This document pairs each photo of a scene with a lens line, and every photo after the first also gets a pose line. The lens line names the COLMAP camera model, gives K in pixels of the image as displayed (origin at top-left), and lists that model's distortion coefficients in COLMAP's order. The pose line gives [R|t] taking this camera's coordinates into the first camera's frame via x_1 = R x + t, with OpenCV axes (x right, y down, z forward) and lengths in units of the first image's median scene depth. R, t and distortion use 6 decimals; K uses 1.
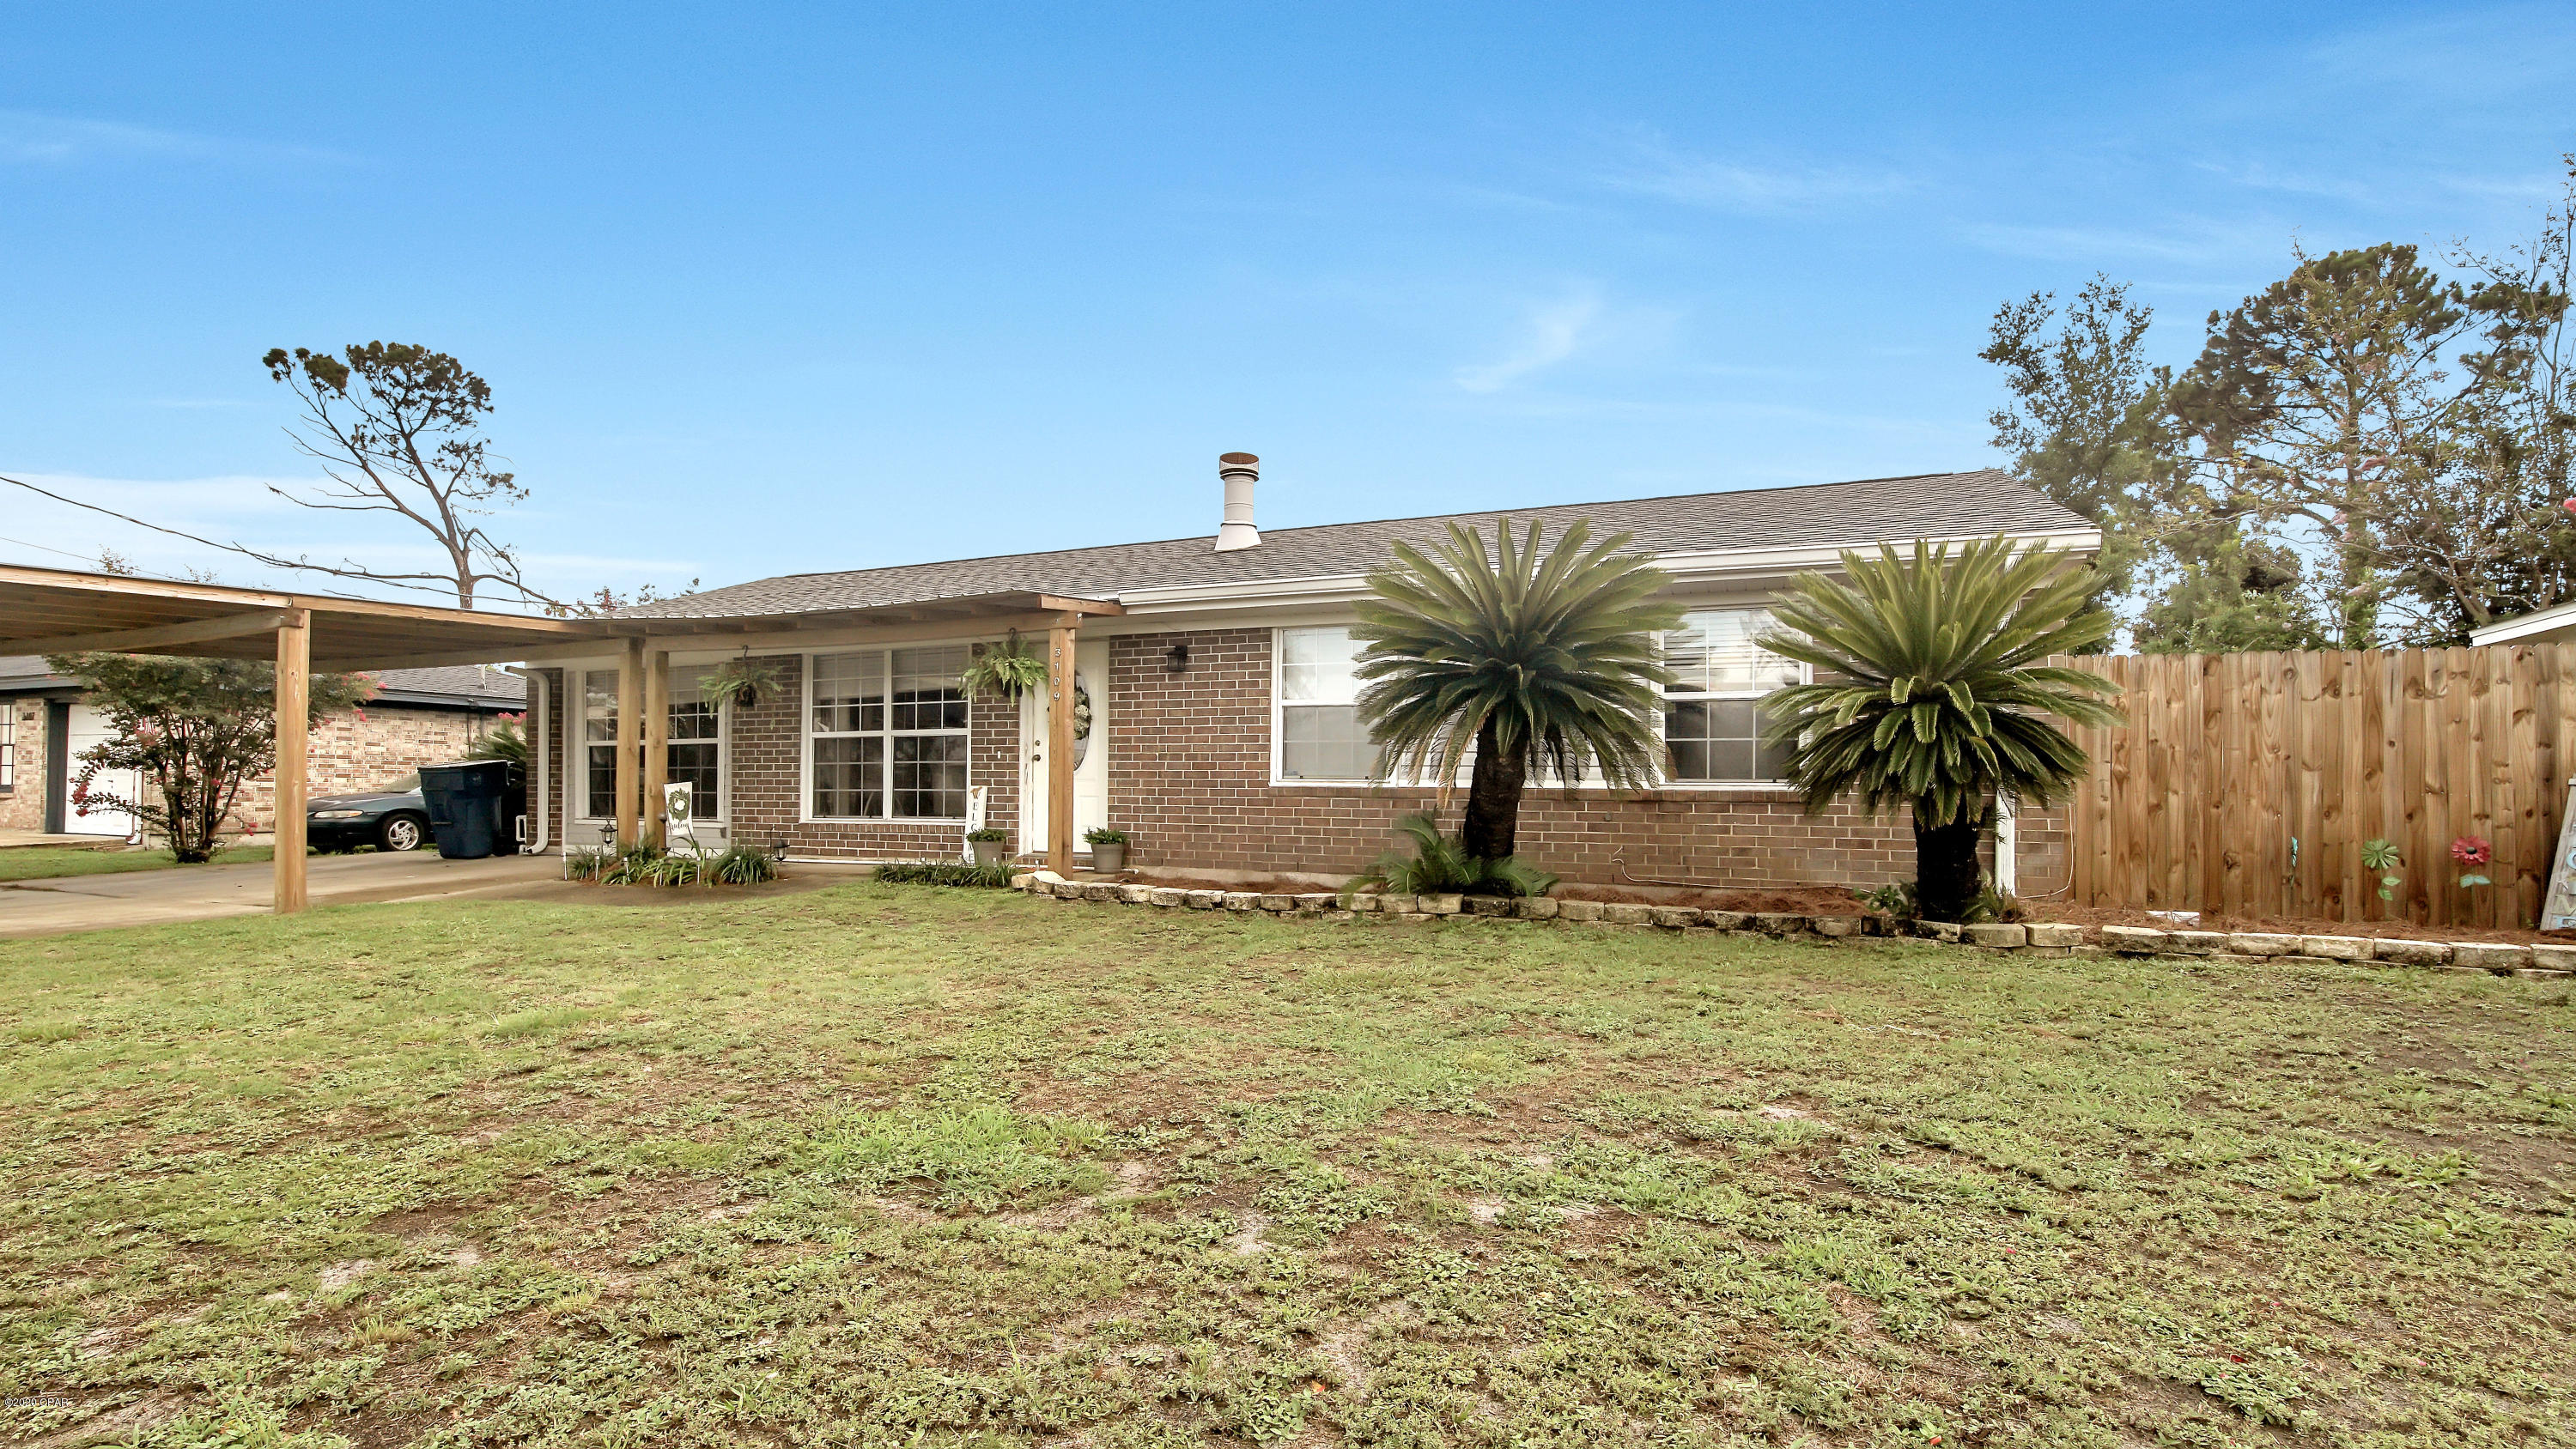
lens RADIAL K [[1188.2, 0, 1293.3], [0, 1188.2, 746.8], [0, 0, 1]] dist [-0.010359, 0.000518]
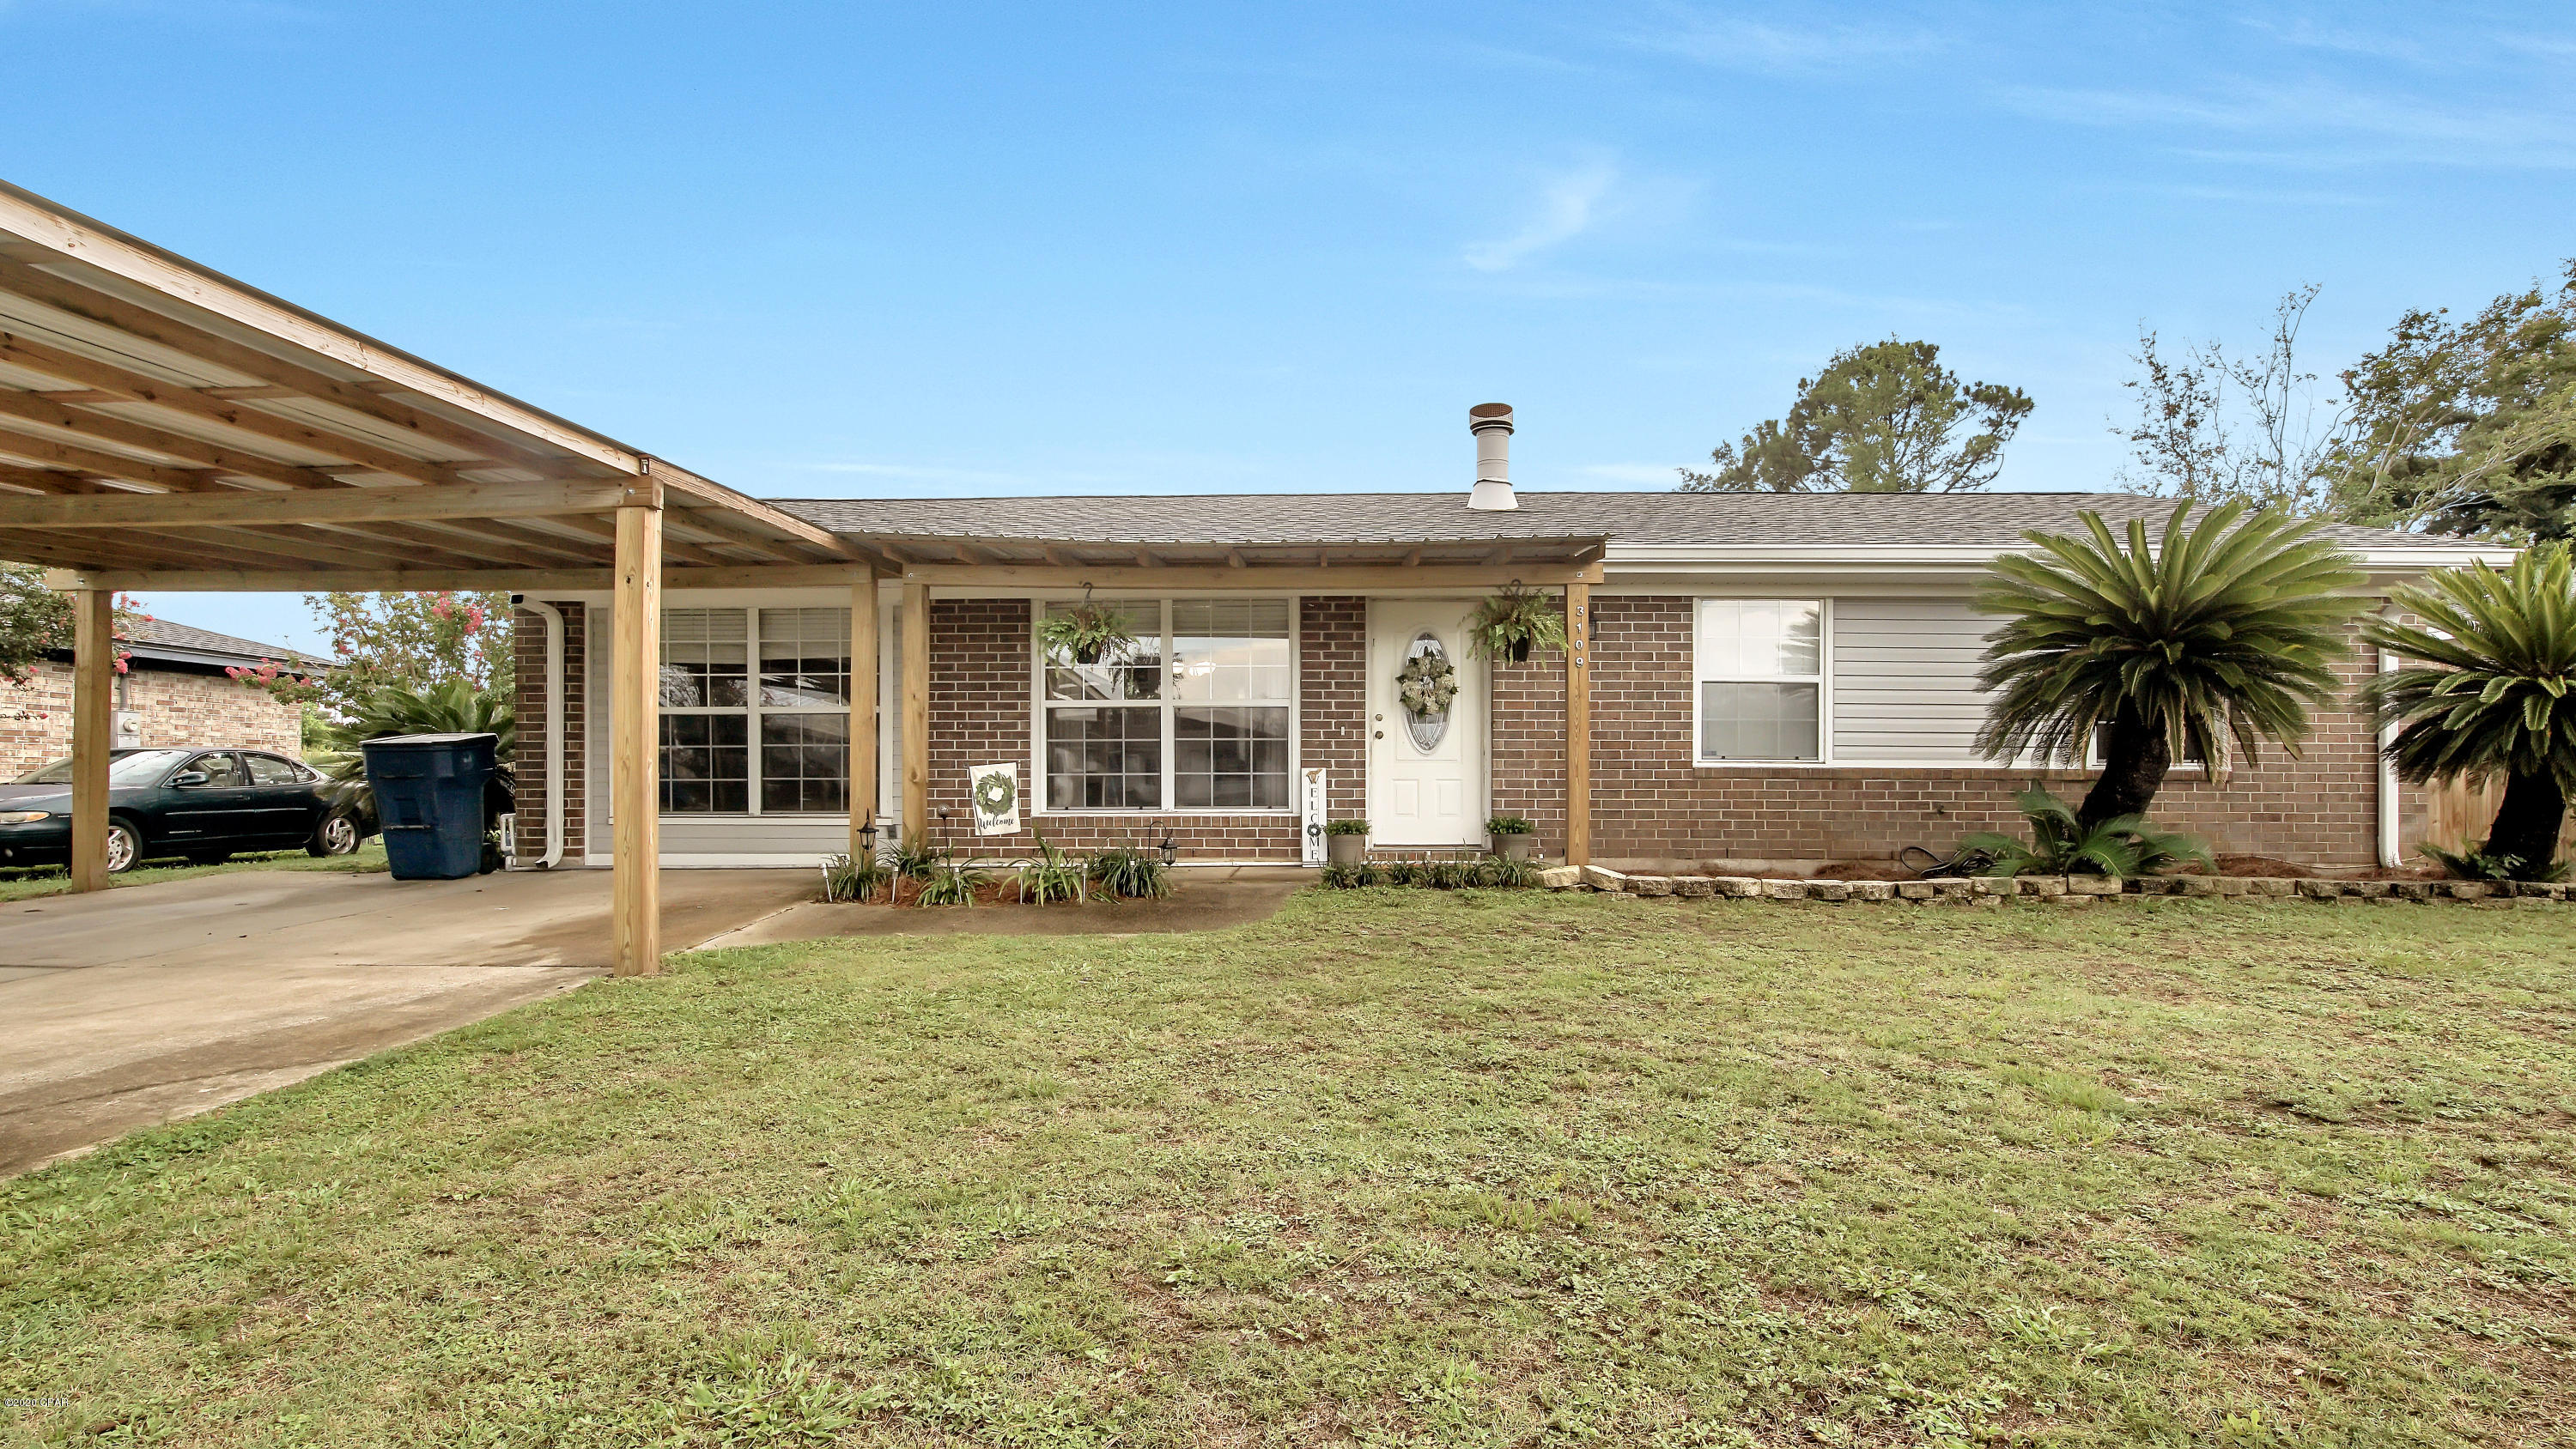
lens RADIAL K [[1188.2, 0, 1284.5], [0, 1188.2, 733.6], [0, 0, 1]] dist [-0.010359, 0.000518]
pose [[0.933803, 0.009631, 0.357657, -0.636540], [-0.008585, 0.999953, -0.004511, 0.013632], [-0.357684, 0.001141, 0.933842, 0.246286]]
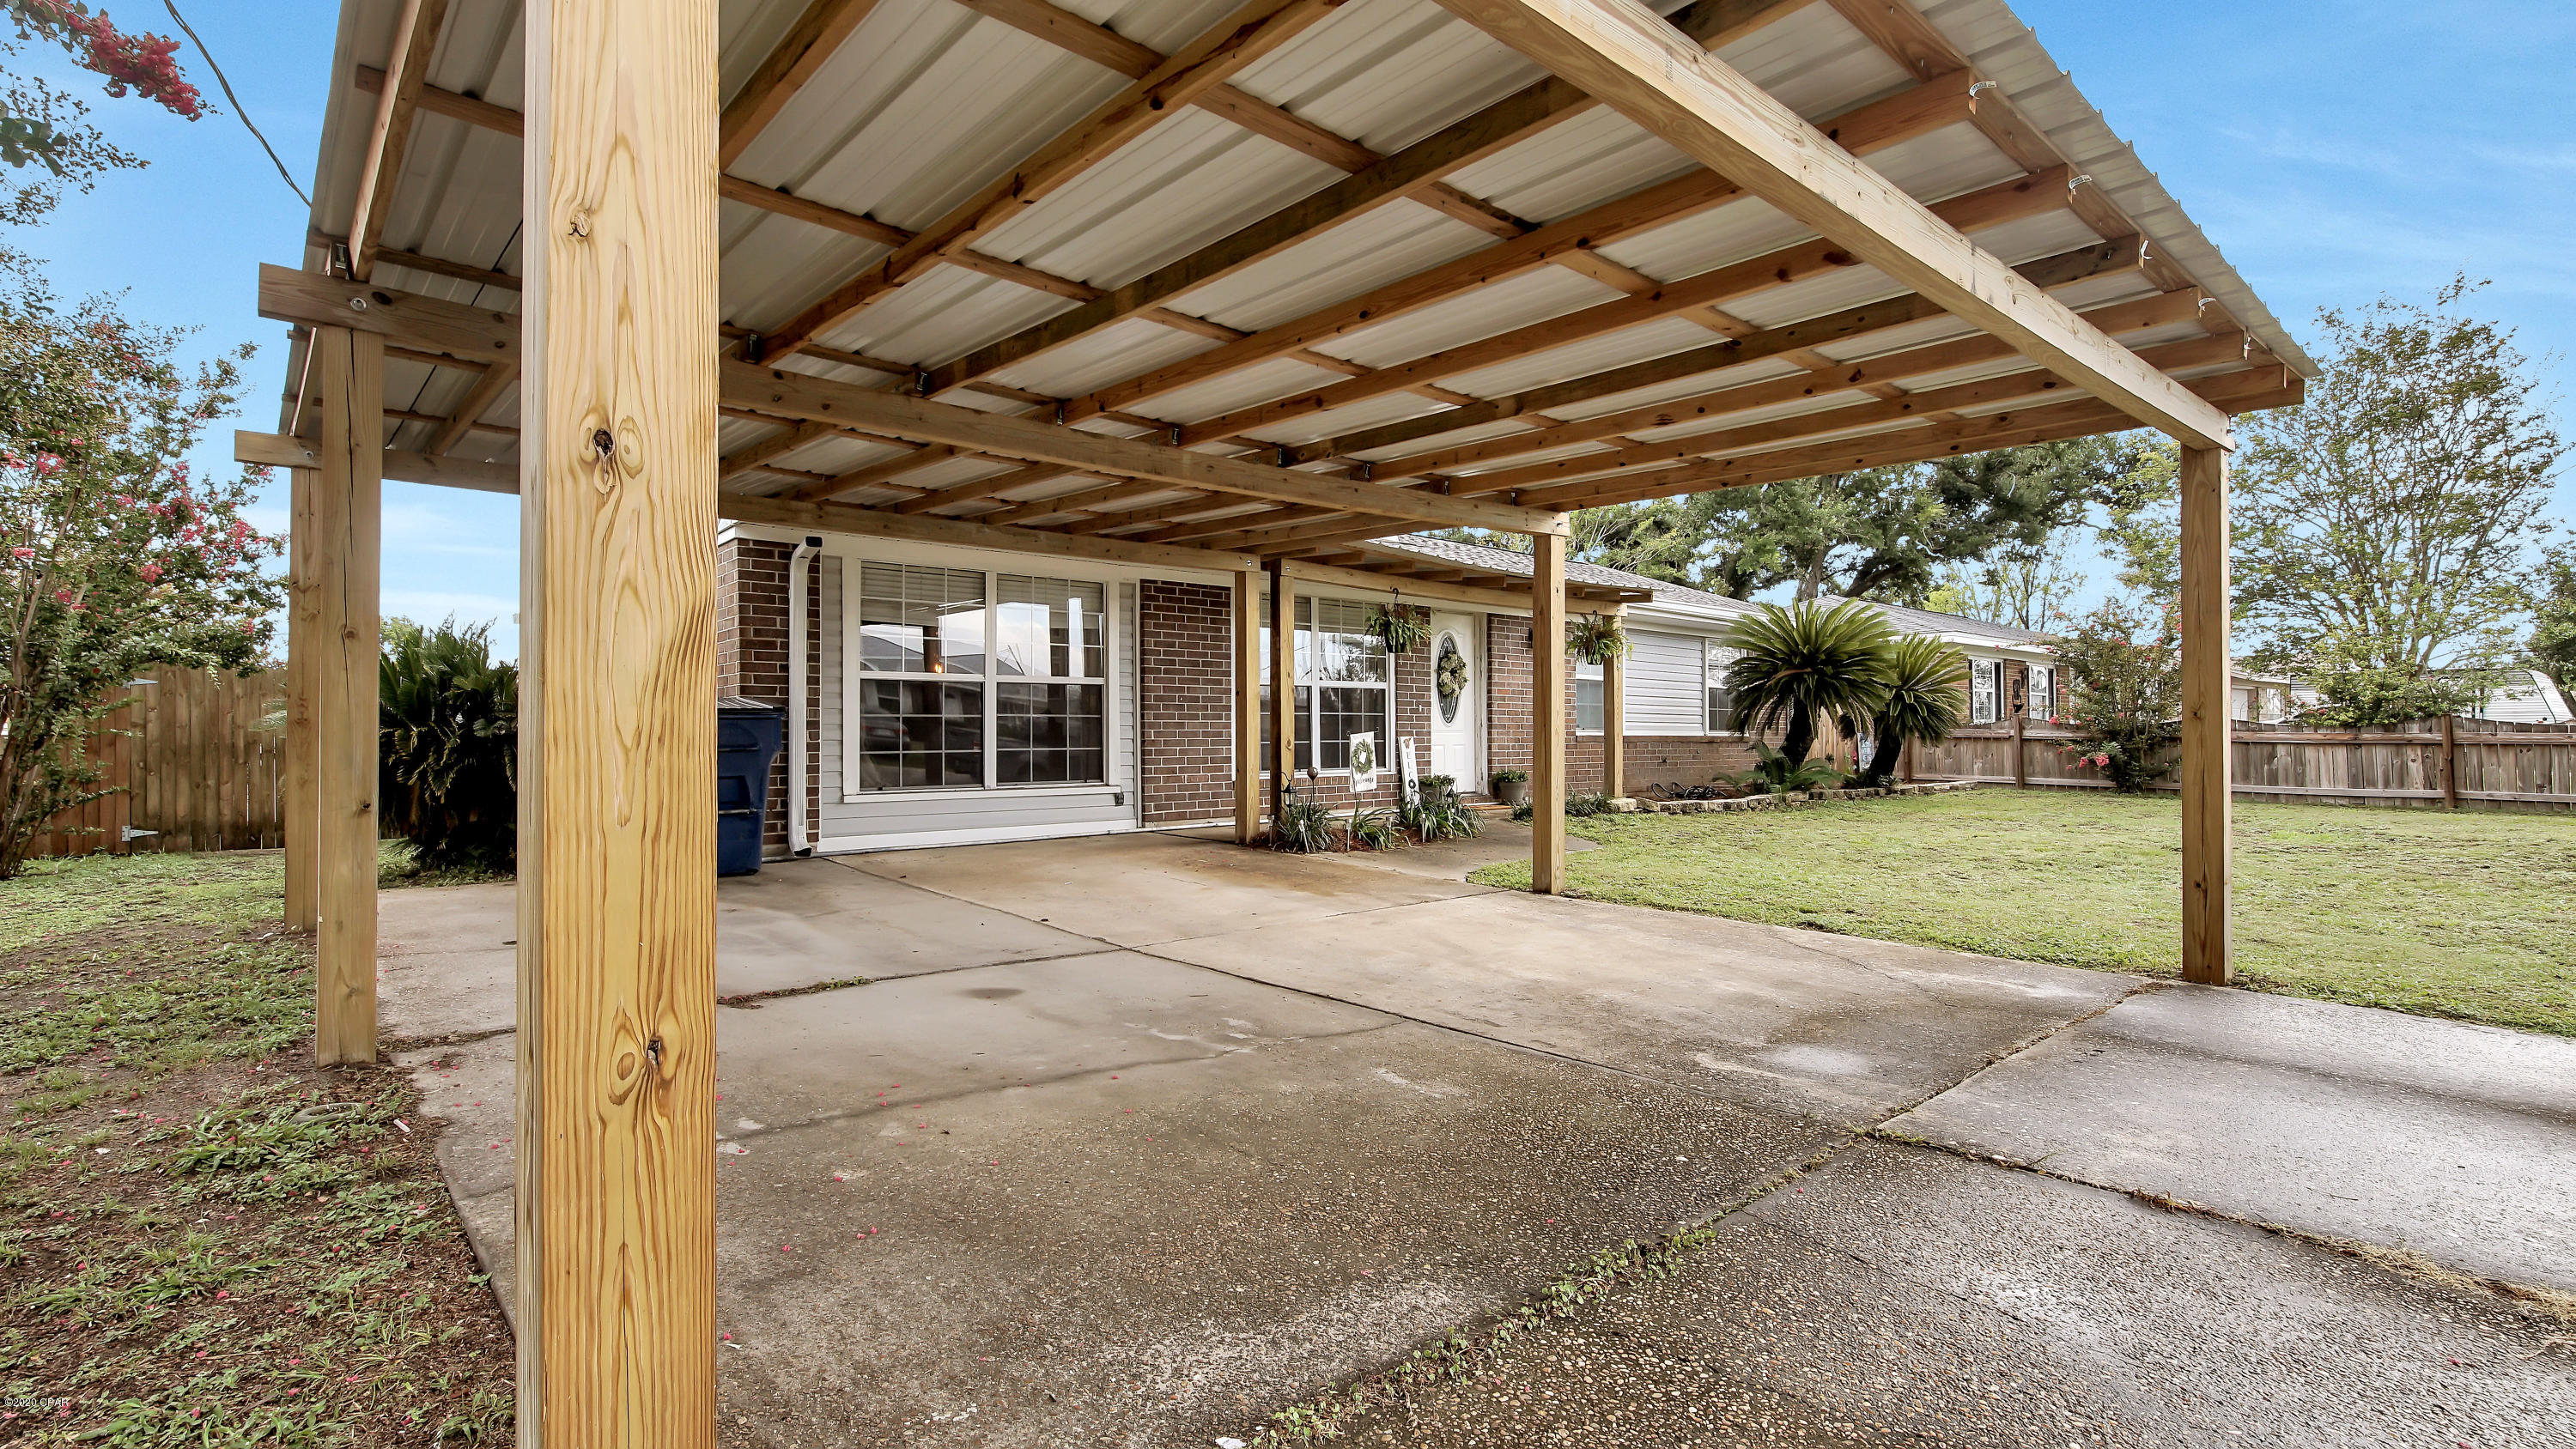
lens RADIAL K [[1188.2, 0, 1284.6], [0, 1188.2, 725.4], [0, 0, 1]] dist [-0.010359, 0.000518]
pose [[0.439795, 0.009533, 0.898047, -1.407377], [-0.016314, 0.999863, -0.002625, 0.028980], [-0.897950, -0.013496, 0.439891, 0.675957]]
